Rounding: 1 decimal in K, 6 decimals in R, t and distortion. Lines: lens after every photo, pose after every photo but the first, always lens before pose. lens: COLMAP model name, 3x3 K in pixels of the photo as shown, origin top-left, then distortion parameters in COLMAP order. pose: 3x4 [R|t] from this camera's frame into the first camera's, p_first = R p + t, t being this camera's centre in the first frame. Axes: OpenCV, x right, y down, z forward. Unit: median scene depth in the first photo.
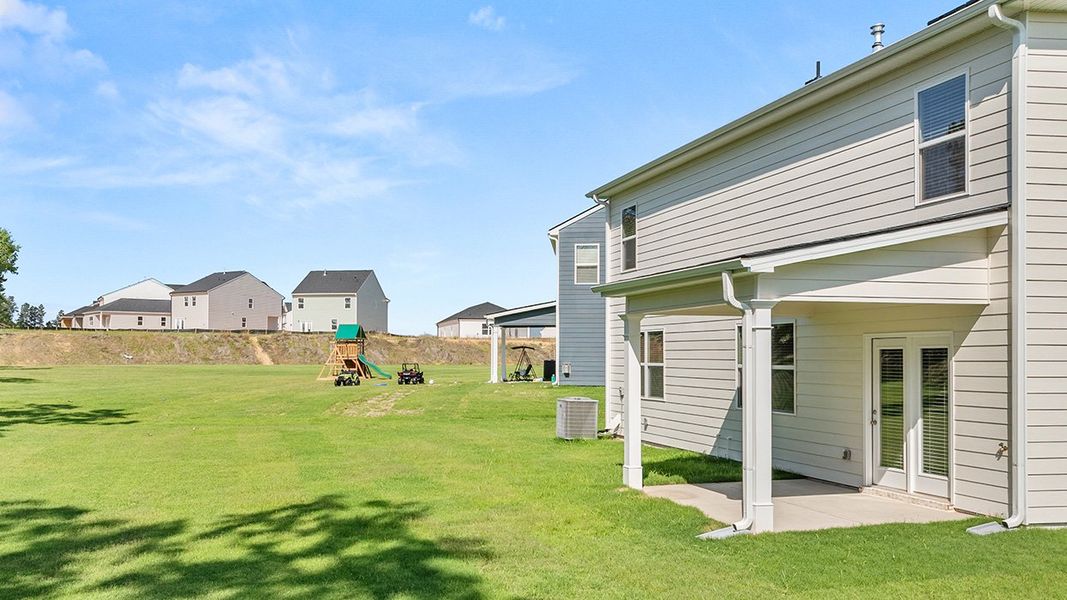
lens RADIAL K [[1467.0, 0, 546.9], [0, 1467.0, 299.5], [0, 0, 1]] dist [-0.011096, 0.022204]
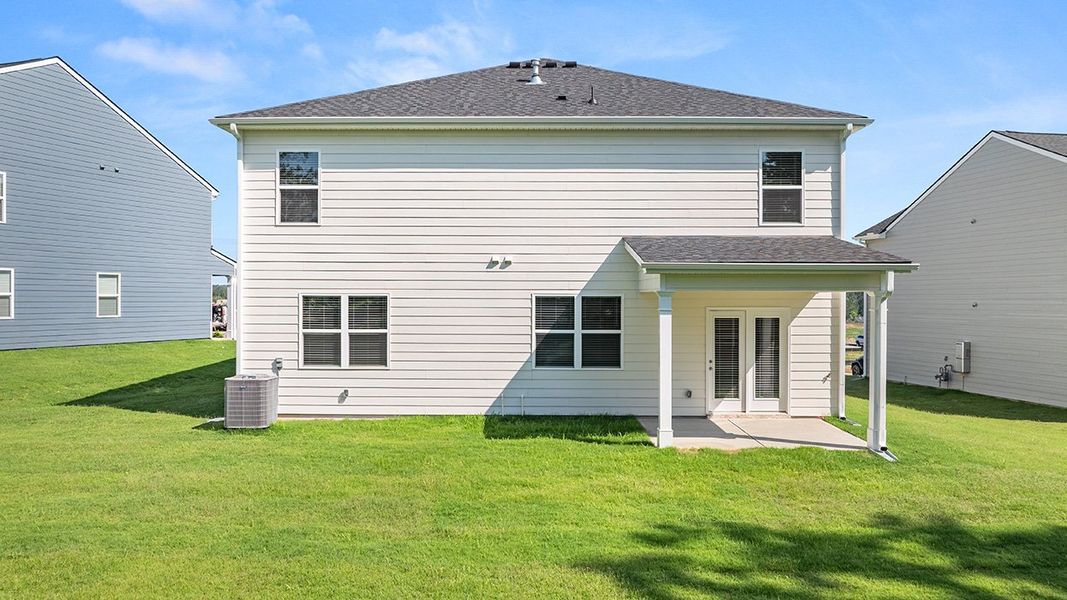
lens RADIAL K [[423.7, 0, 533.5], [0, 423.7, 324.8], [0, 0, 1]] dist [-0.001803, -0.000077]
pose [[0.199119, -0.003339, 0.979970, -0.207942], [-0.039526, 0.999153, 0.011435, 0.040197], [-0.979178, -0.041011, 0.198819, 1.027480]]
